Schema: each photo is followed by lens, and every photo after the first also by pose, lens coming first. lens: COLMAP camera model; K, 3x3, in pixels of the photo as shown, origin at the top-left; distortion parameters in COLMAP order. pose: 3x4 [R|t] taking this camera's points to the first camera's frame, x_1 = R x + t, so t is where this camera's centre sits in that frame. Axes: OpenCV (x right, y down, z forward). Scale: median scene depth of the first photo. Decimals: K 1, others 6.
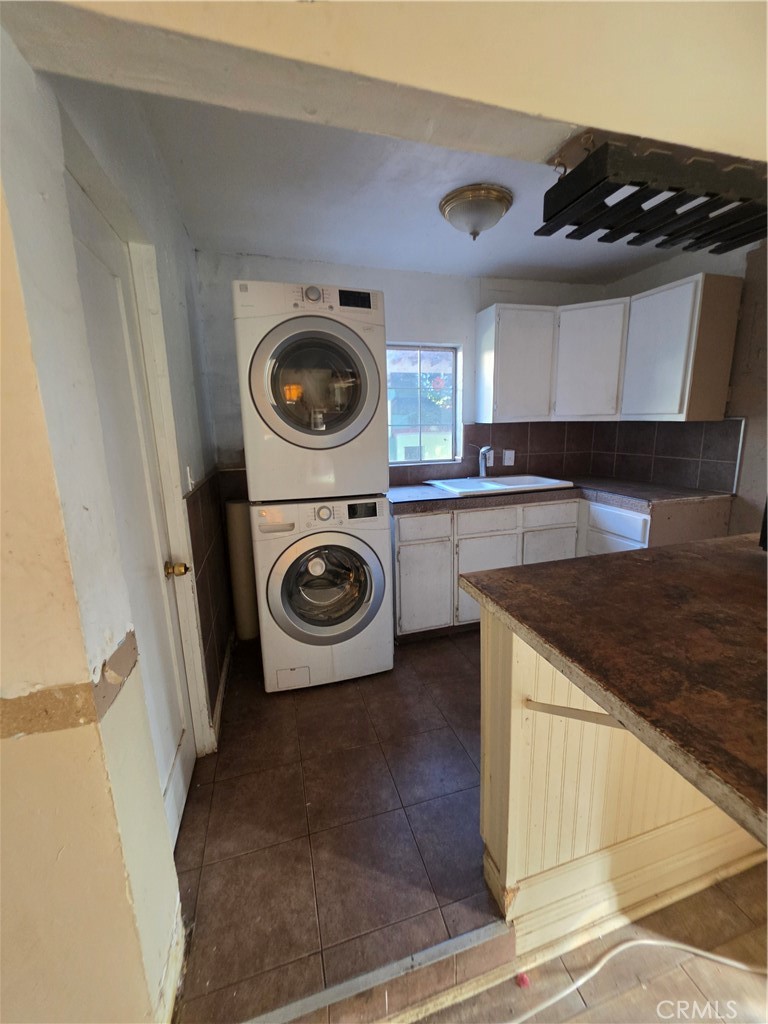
lens RADIAL K [[410.2, 0, 395.9], [0, 410.2, 504.7], [0, 0, 1]] dist [-0.008043, -0.000205]
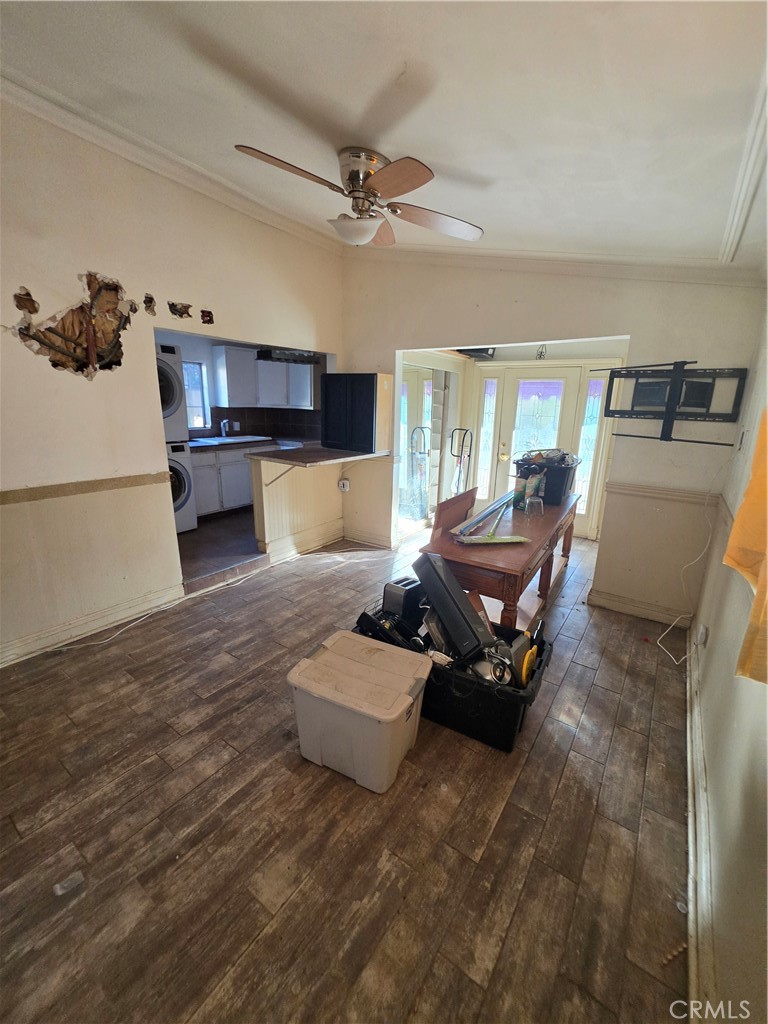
lens RADIAL K [[410.2, 0, 395.9], [0, 410.2, 504.7], [0, 0, 1]] dist [-0.008043, -0.000205]
pose [[0.764451, -0.115057, 0.634331, -0.453547], [0.082026, 0.993307, 0.081317, 0.170363], [-0.639442, -0.010132, 0.768773, -1.026244]]
